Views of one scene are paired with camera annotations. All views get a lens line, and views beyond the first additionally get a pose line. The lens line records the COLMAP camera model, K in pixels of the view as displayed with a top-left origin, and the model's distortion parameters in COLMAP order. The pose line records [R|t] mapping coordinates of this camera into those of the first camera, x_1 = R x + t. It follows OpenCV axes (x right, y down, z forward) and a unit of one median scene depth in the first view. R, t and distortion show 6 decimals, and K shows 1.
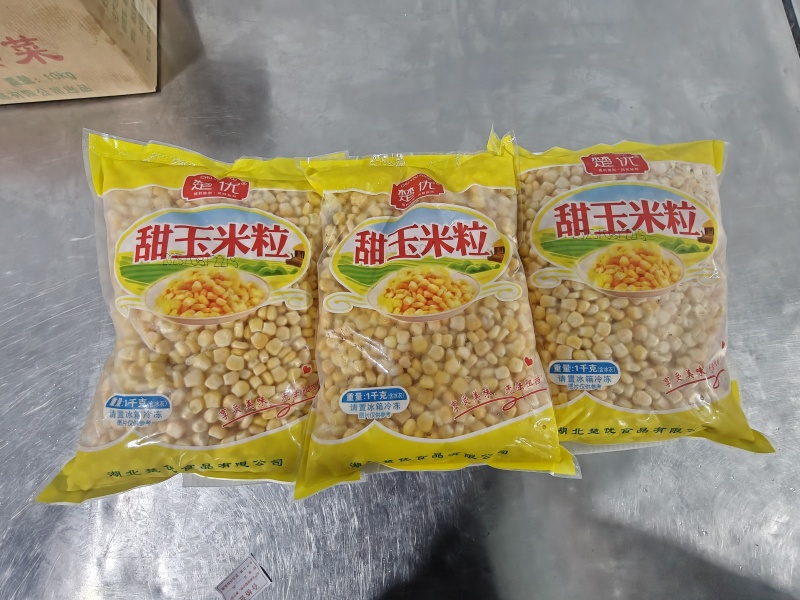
lens RADIAL K [[357.6, 0, 400.5], [0, 357.6, 302.9], [0, 0, 1]] dist [0.000105, -0.000209]
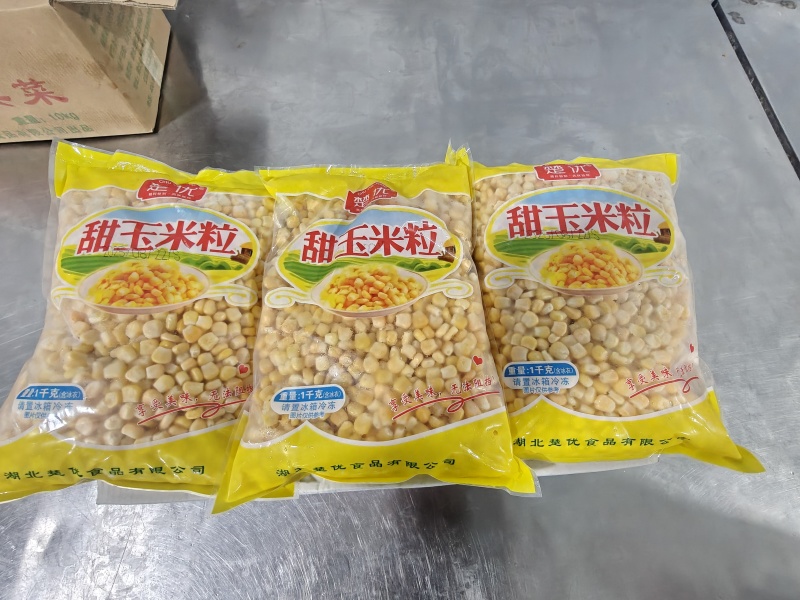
lens RADIAL K [[362.0, 0, 400.1], [0, 362.0, 305.2], [0, 0, 1]] dist [0.000543, -0.000181]
pose [[0.999775, 0.009890, -0.018774, 0.163659], [-0.012727, 0.987417, -0.157622, 0.163195], [0.016979, 0.157826, 0.987321, 0.045146]]
